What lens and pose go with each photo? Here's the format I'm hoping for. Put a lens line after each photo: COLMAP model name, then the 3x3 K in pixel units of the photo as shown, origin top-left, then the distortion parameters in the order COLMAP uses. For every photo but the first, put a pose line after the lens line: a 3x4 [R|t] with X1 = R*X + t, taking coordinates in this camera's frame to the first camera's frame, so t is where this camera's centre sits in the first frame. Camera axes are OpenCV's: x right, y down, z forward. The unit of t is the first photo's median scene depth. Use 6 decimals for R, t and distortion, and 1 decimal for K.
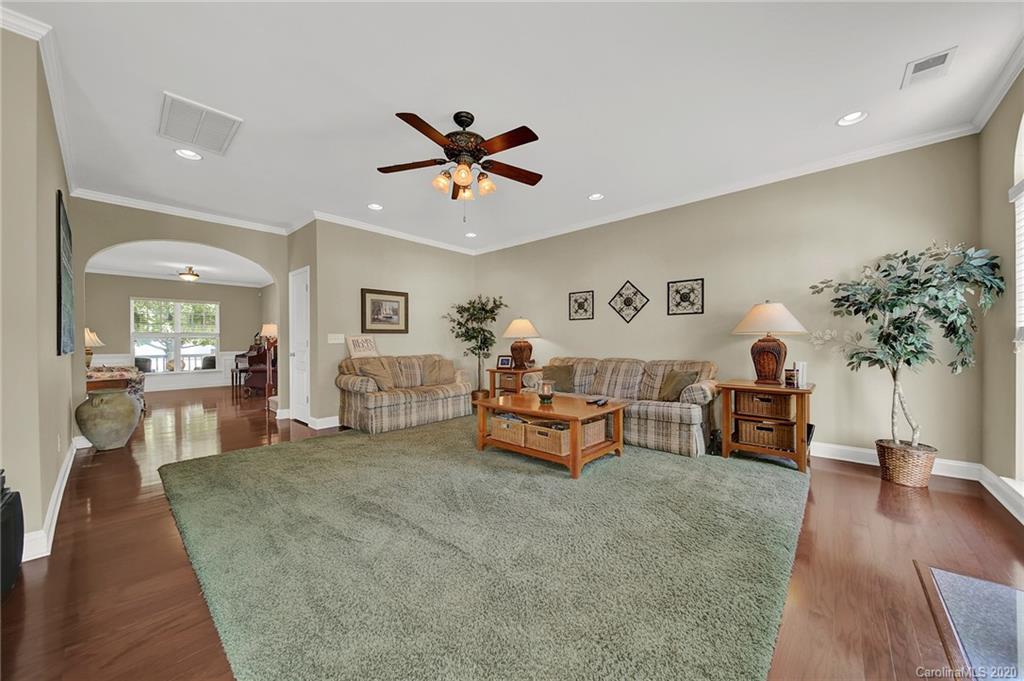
lens RADIAL K [[349.6, 0, 523.2], [0, 349.6, 344.6], [0, 0, 1]] dist [0.000076, -0.000038]
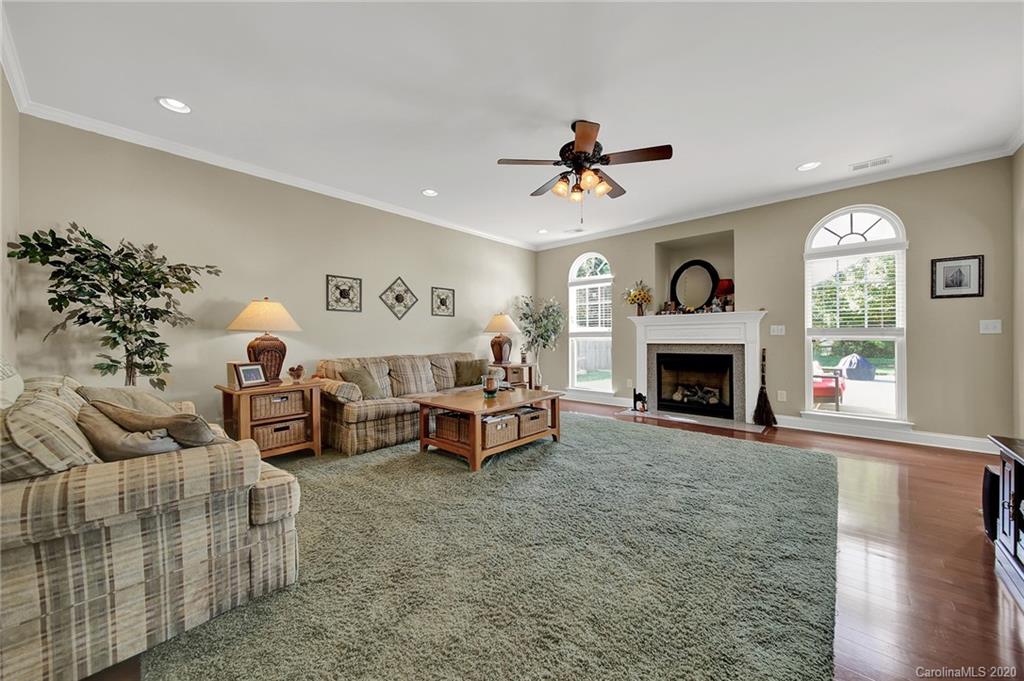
lens RADIAL K [[368.3, 0, 517.1], [0, 368.3, 333.2], [0, 0, 1]] dist [0.001537, -0.000766]
pose [[0.003913, 0.006200, 0.999973, -0.740742], [0.023450, 0.999705, -0.006290, -0.010466], [-0.999717, 0.023474, 0.003767, 0.673937]]
